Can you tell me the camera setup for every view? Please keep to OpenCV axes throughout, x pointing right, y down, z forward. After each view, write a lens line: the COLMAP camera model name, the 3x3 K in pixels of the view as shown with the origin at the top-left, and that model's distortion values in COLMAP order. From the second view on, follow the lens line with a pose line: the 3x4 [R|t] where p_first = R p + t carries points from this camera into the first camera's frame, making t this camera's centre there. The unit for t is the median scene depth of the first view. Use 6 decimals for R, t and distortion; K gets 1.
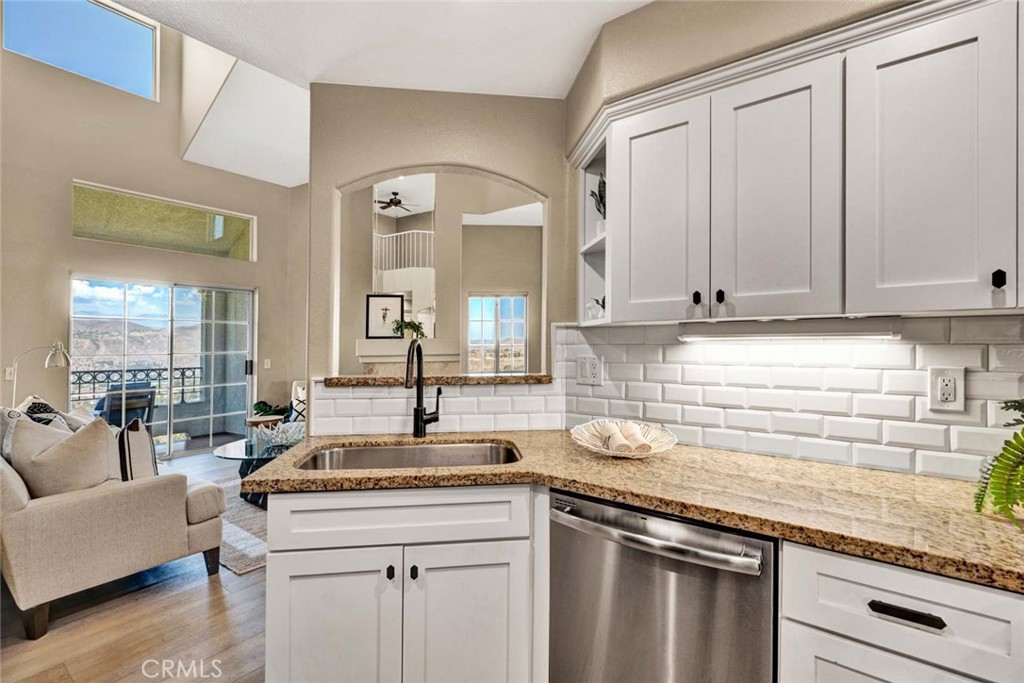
lens RADIAL K [[448.2, 0, 509.2], [0, 448.2, 337.2], [0, 0, 1]] dist [0.023679, 0.000152]
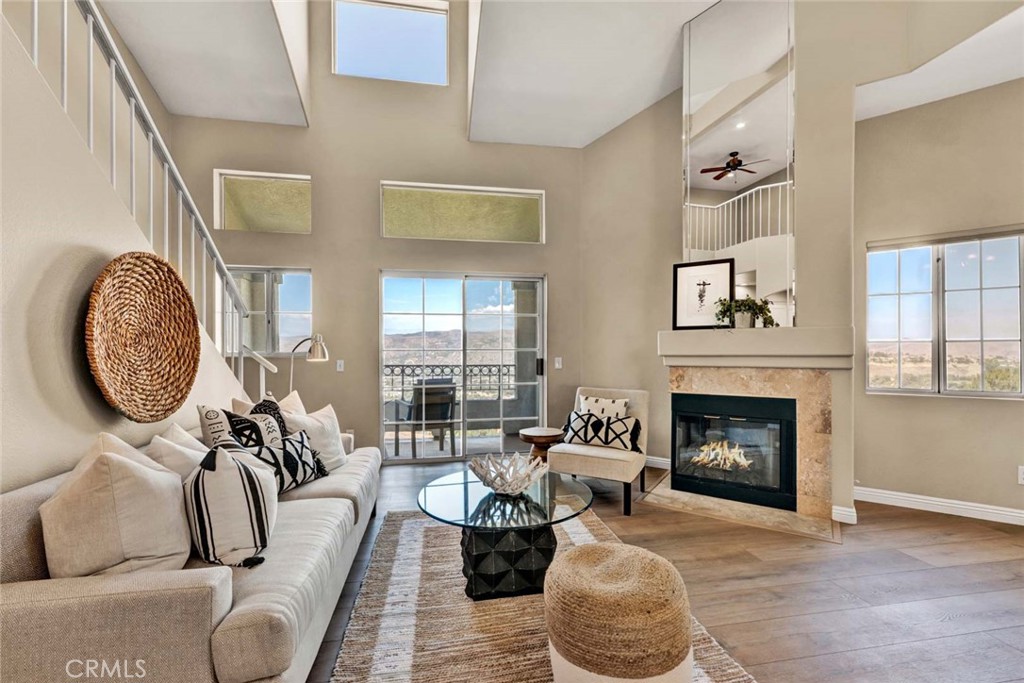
lens RADIAL K [[403.4, 0, 515.5], [0, 403.4, 344.1], [0, 0, 1]] dist [-0.002782, 0.000341]
pose [[0.720460, -0.003471, -0.693488, -0.070499], [0.009698, 0.999940, 0.005071, 0.018740], [0.693429, -0.010379, 0.720451, 0.402263]]
